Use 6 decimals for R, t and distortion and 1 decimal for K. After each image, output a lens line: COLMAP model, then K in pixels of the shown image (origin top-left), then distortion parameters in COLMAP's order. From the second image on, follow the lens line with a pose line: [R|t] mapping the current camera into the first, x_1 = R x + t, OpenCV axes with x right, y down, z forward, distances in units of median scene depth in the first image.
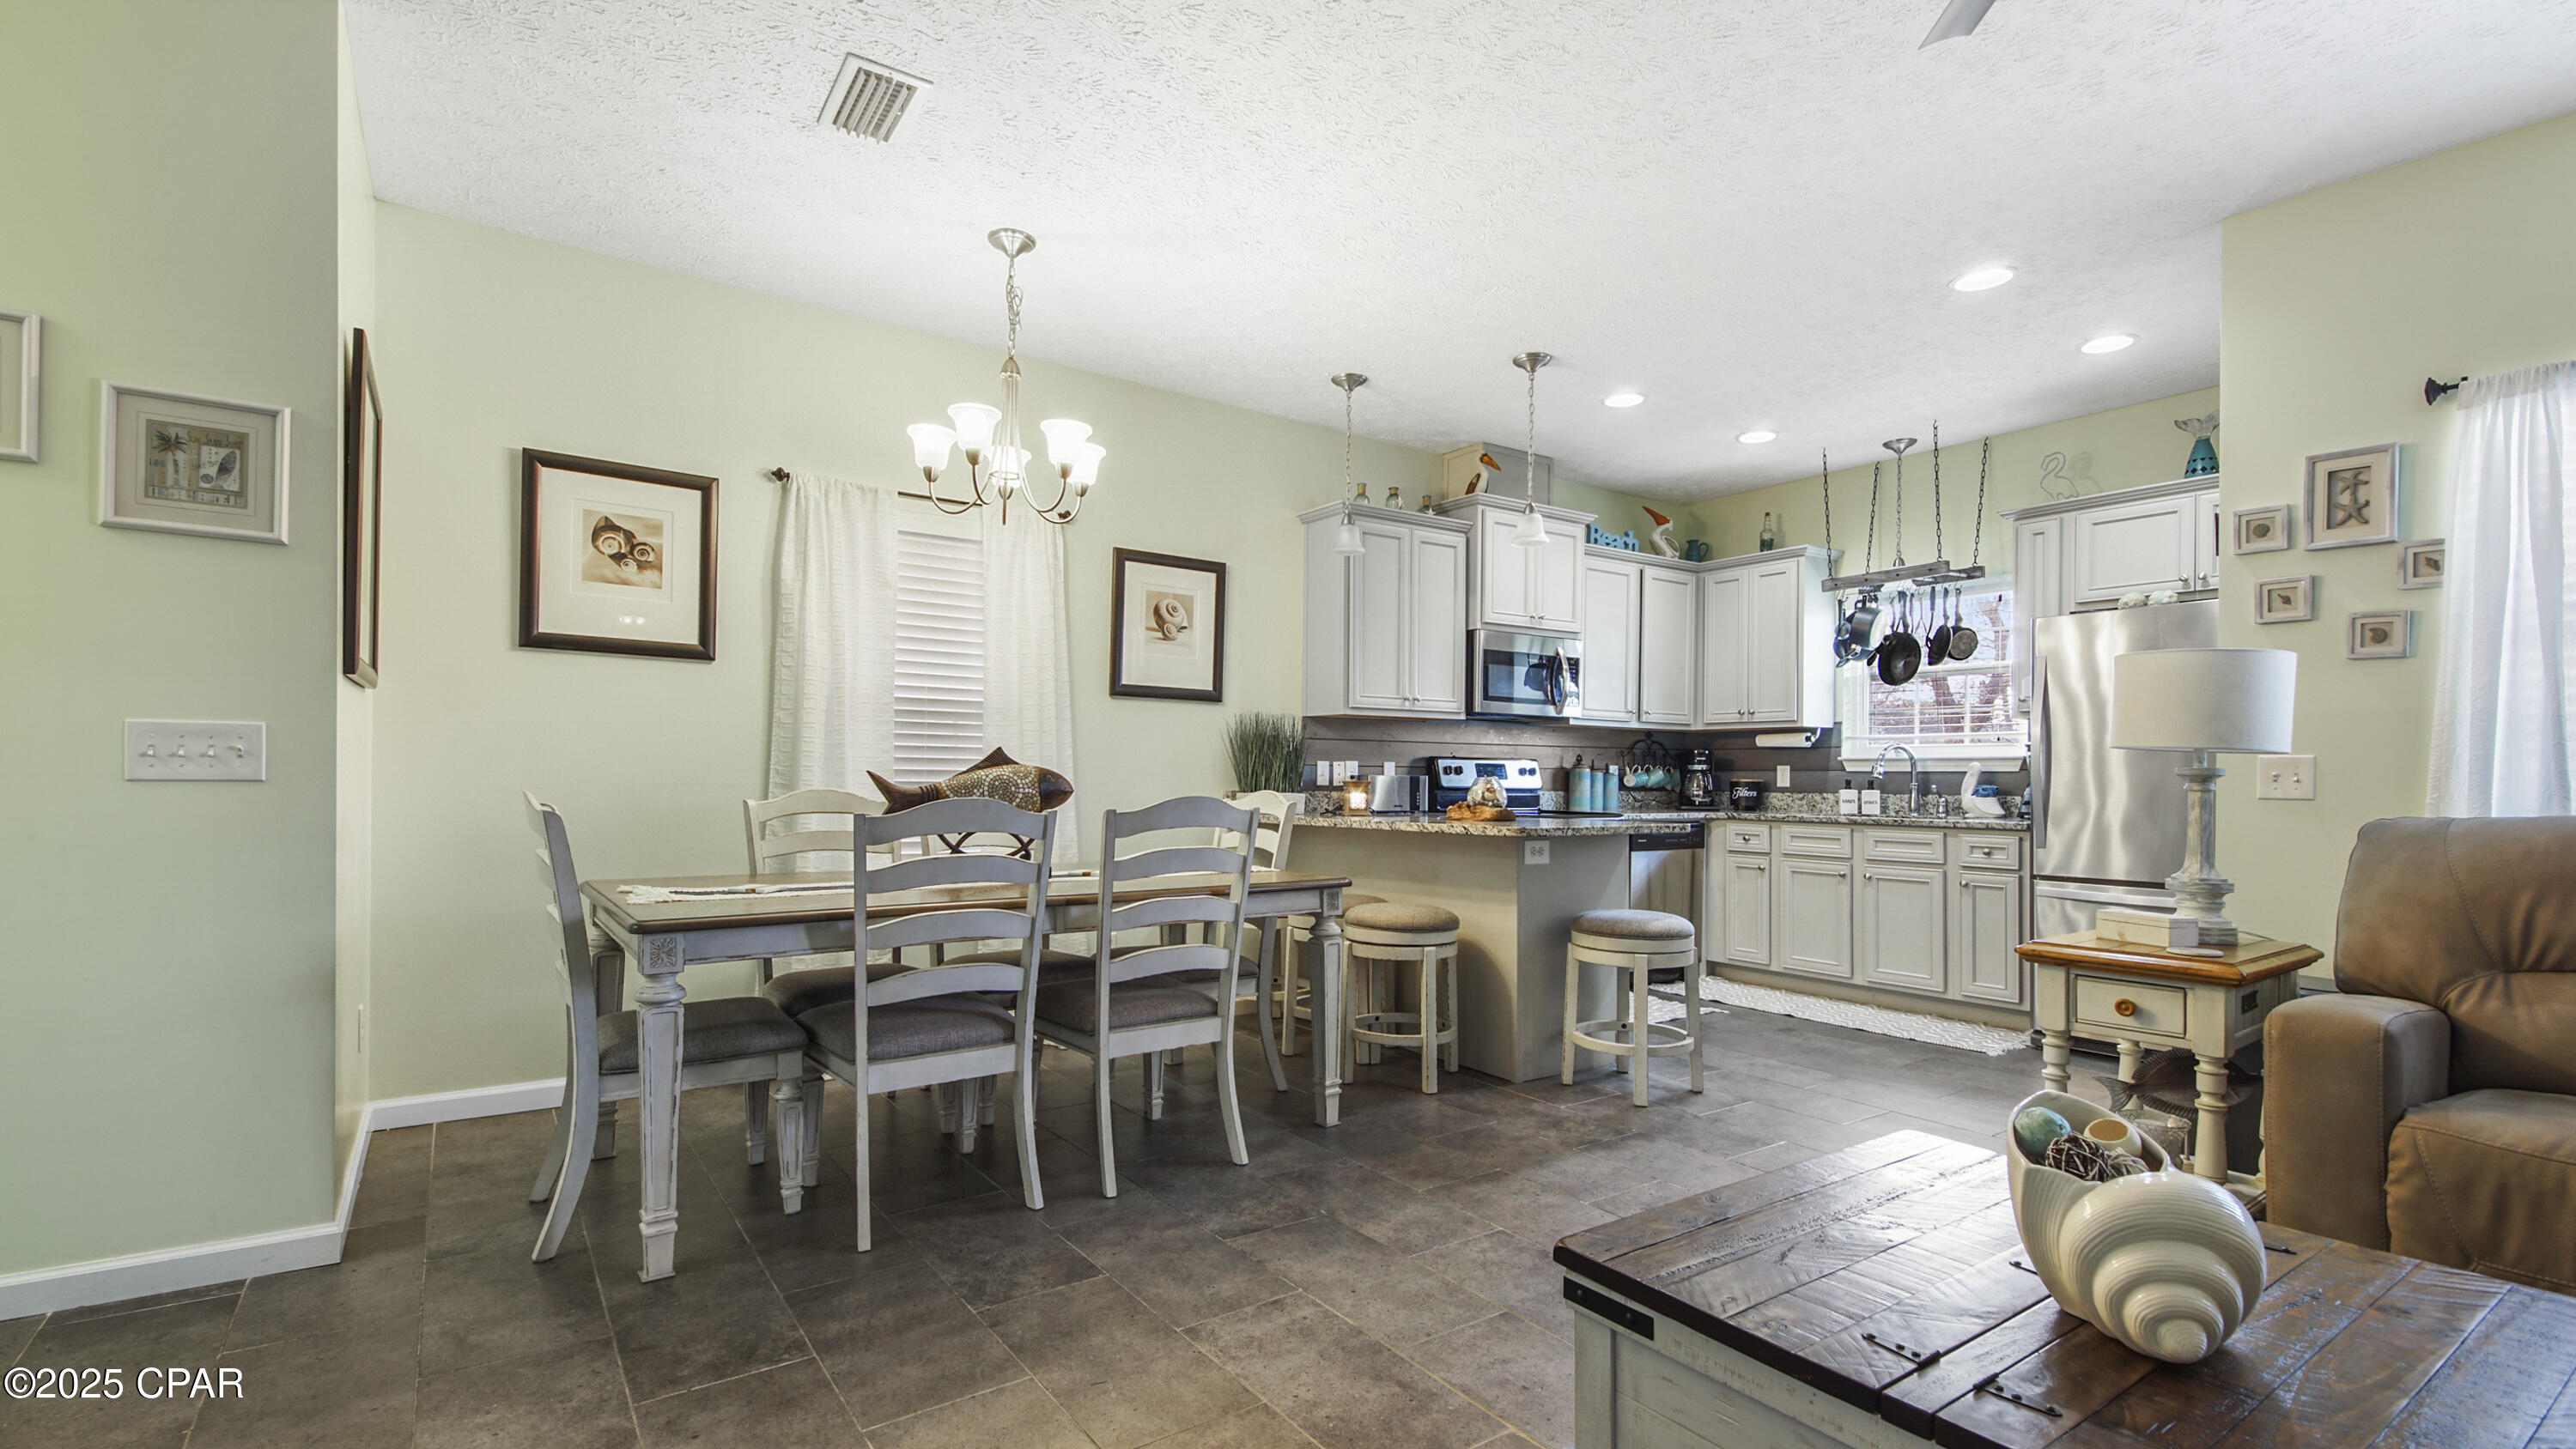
lens RADIAL K [[1182.7, 0, 1261.1], [0, 1182.7, 761.9], [0, 0, 1]] dist [0.059315, -0.041255]
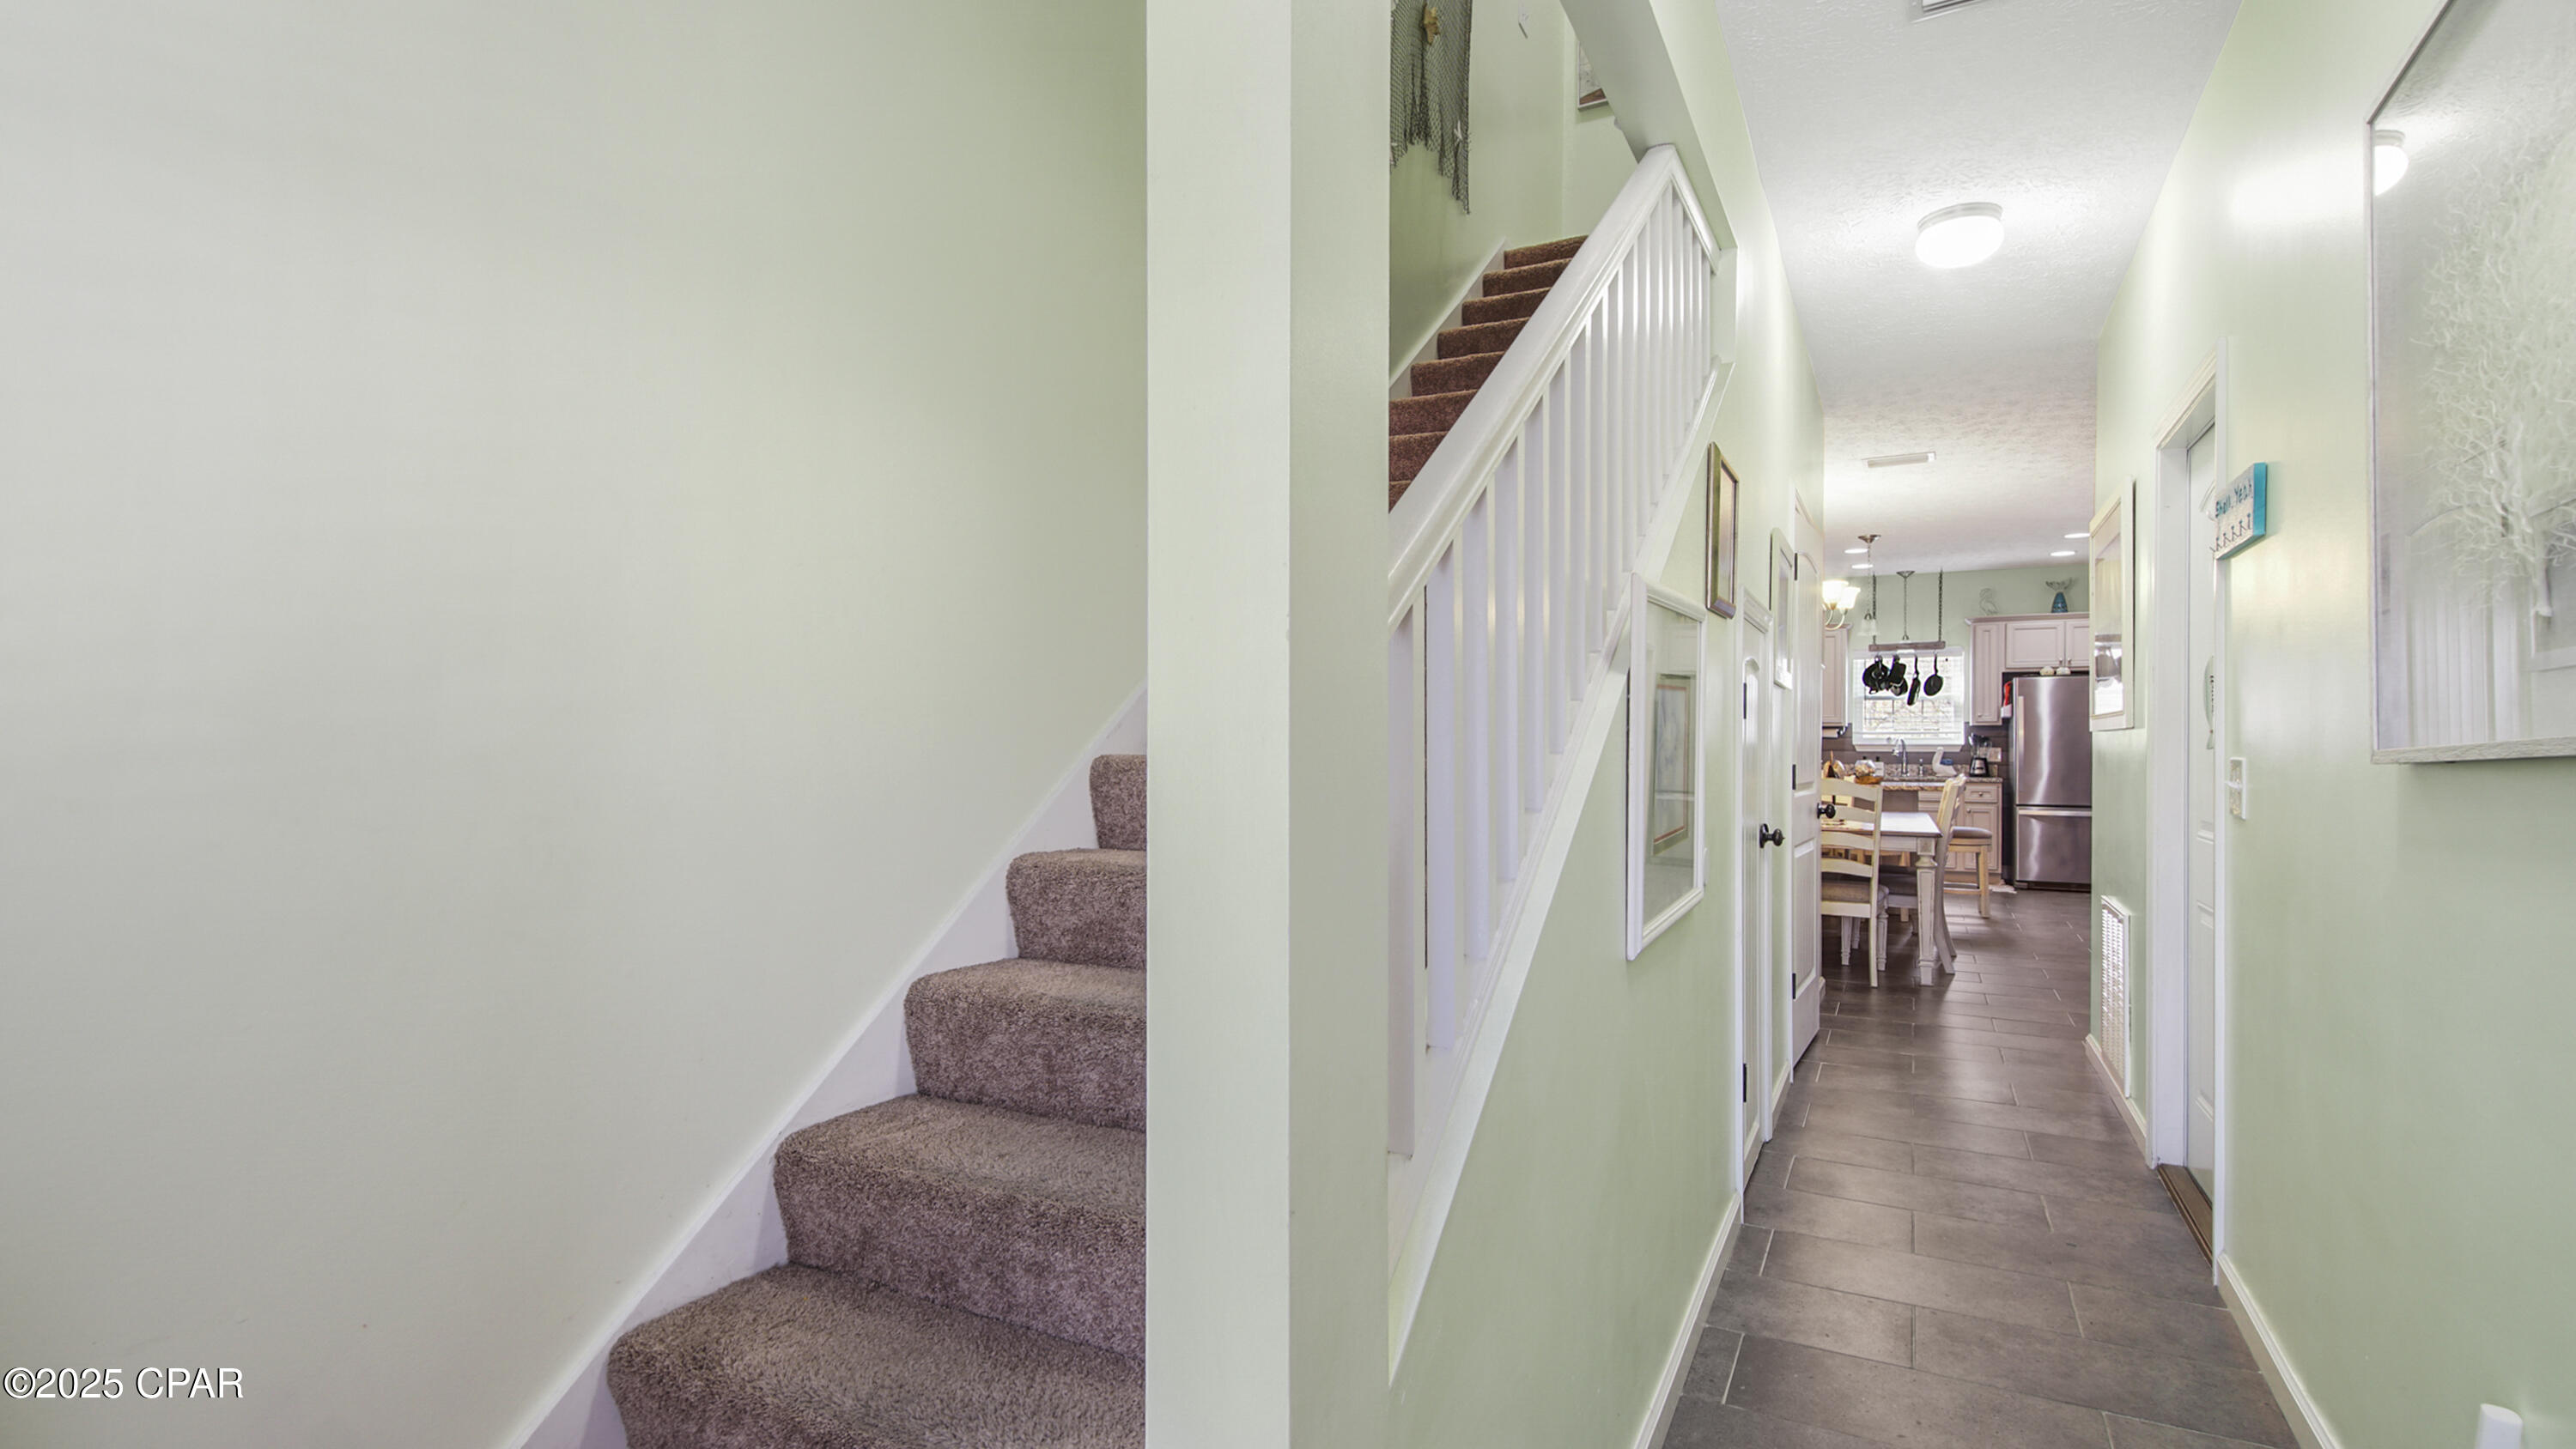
lens RADIAL K [[1194.5, 0, 1276.0], [0, 1194.5, 734.3], [0, 0, 1]] dist [0.027182, -0.019778]
pose [[0.892633, -0.005142, 0.450756, -1.128561], [0.000779, 0.999951, 0.009863, -0.037099], [-0.450784, -0.008453, 0.892593, -0.202713]]
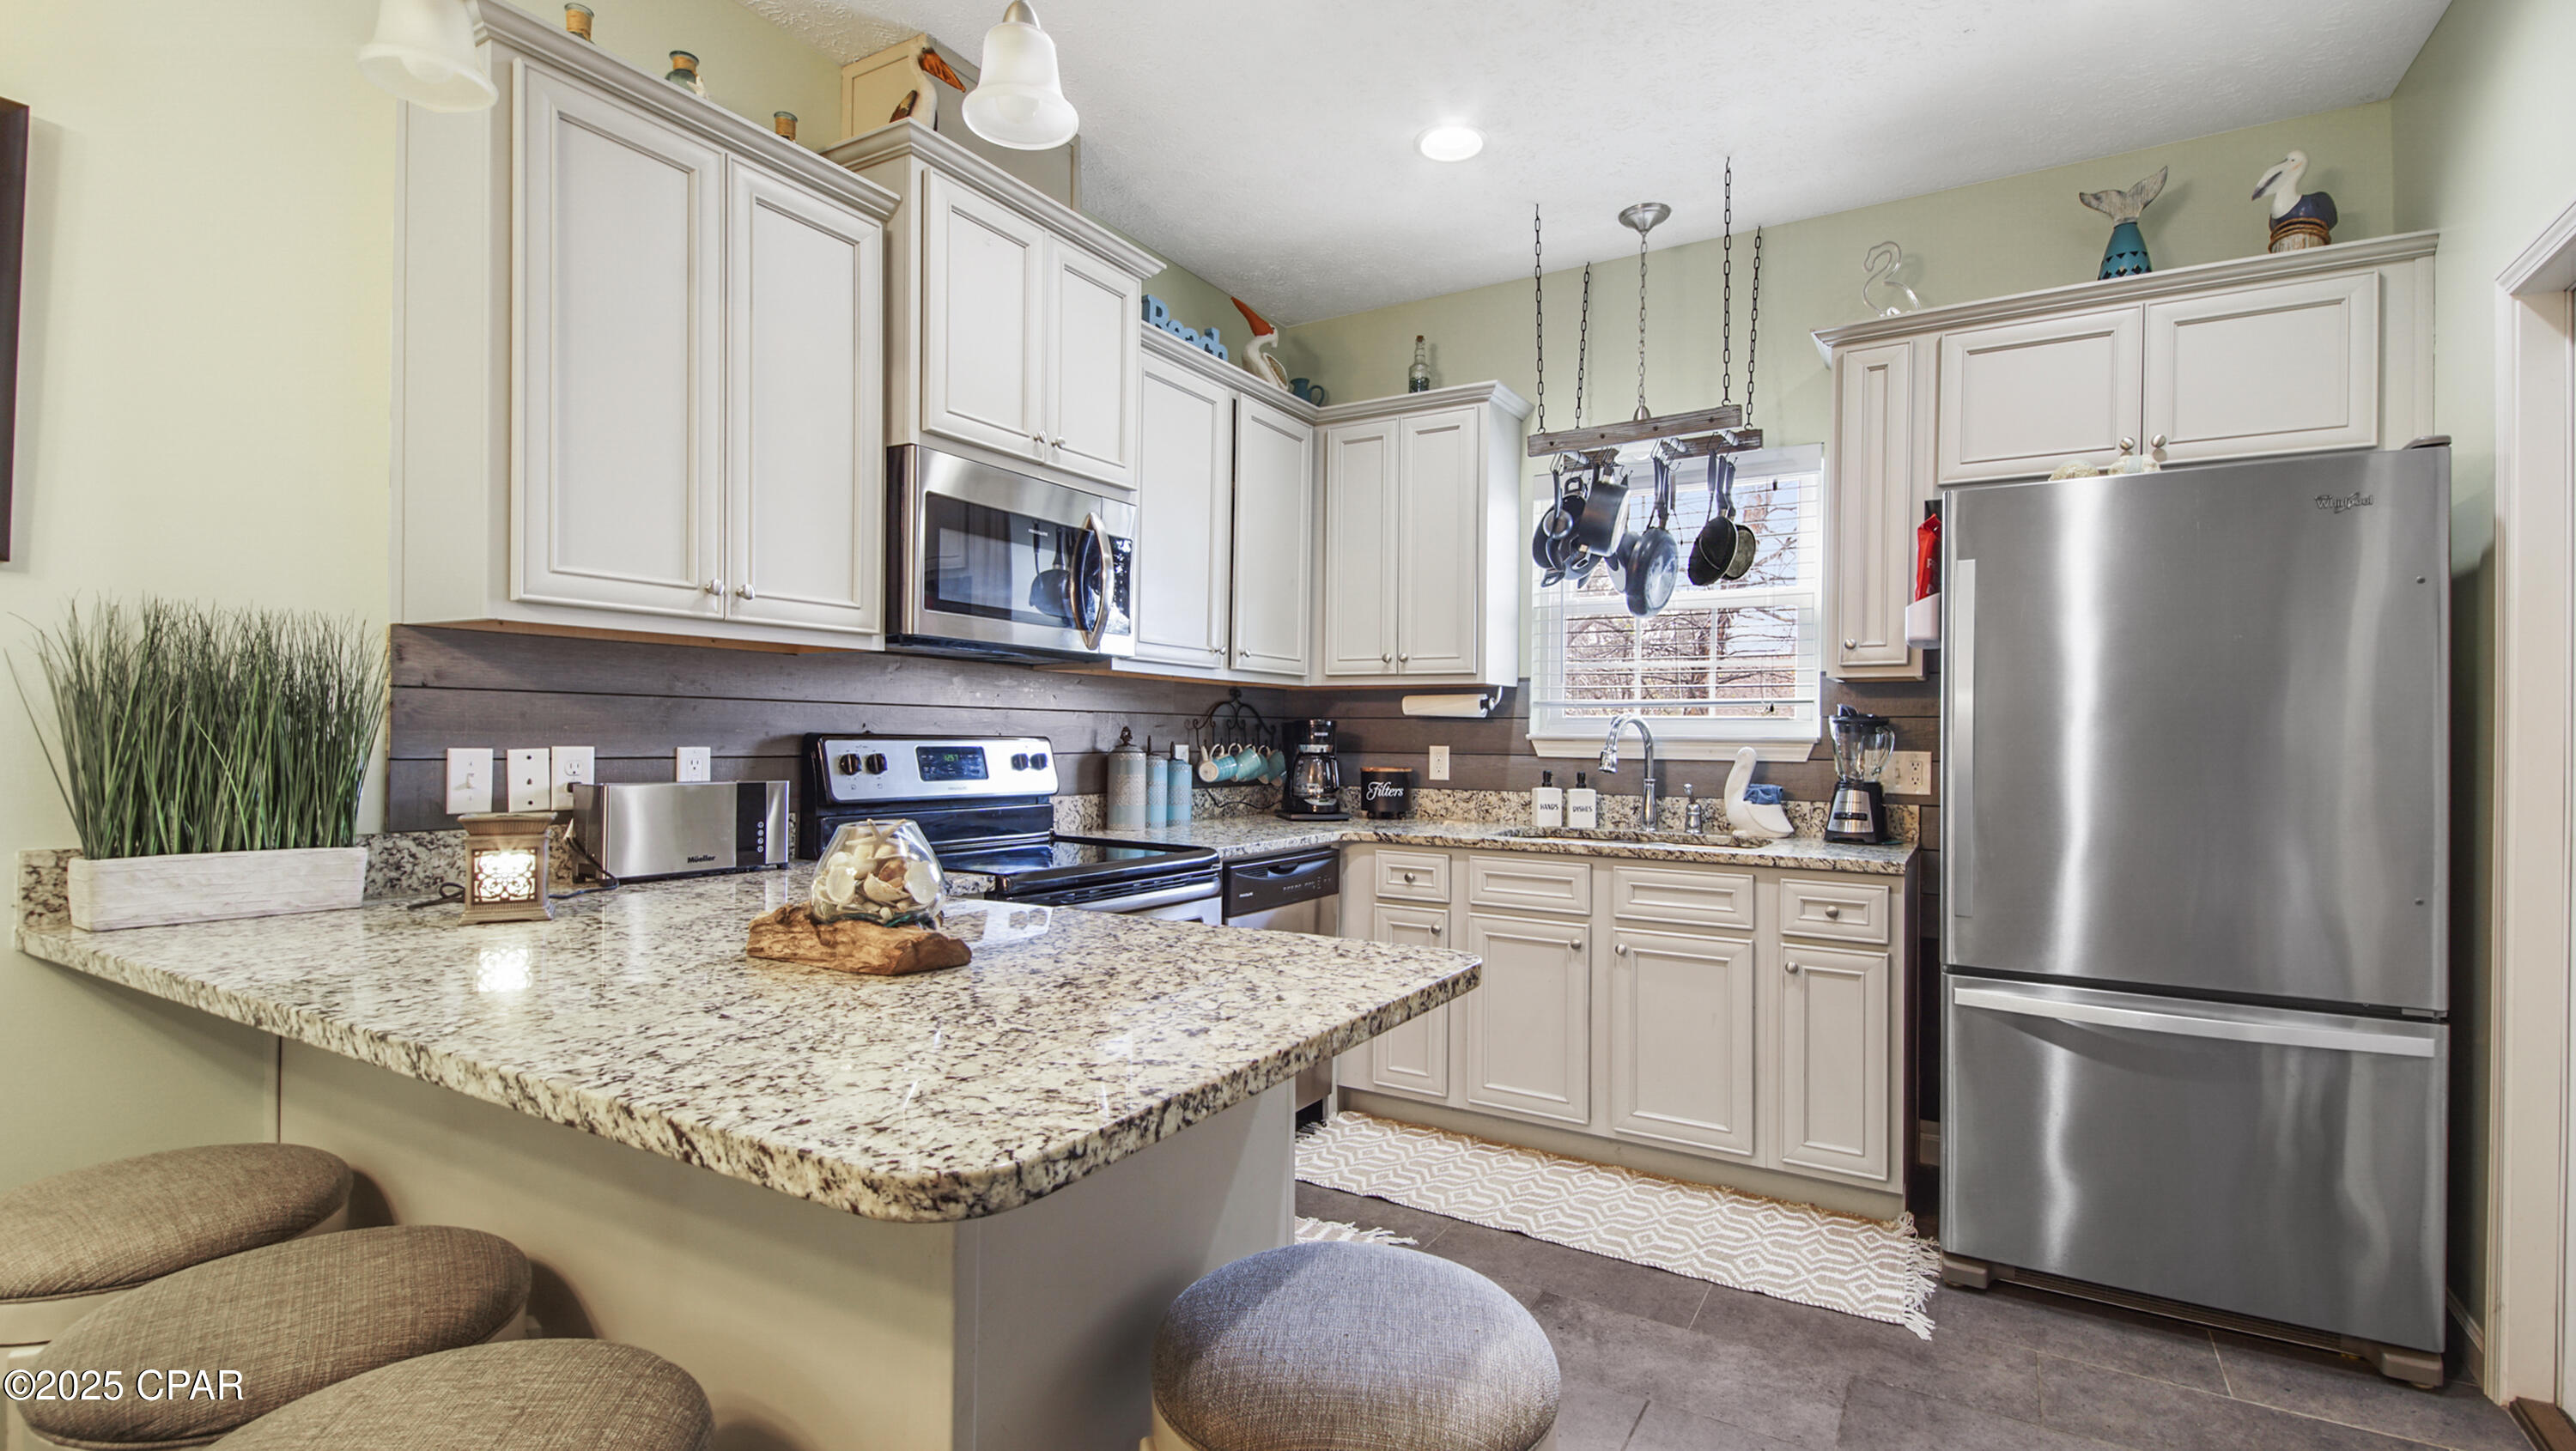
lens RADIAL K [[1182.6, 0, 1301.3], [0, 1182.6, 733.1], [0, 0, 1]] dist [0.028963, -0.020024]
pose [[0.909015, 0.003107, 0.416752, 0.124631], [-0.008908, 0.999889, 0.011974, -0.011487], [-0.416669, -0.014597, 0.908941, 0.514918]]
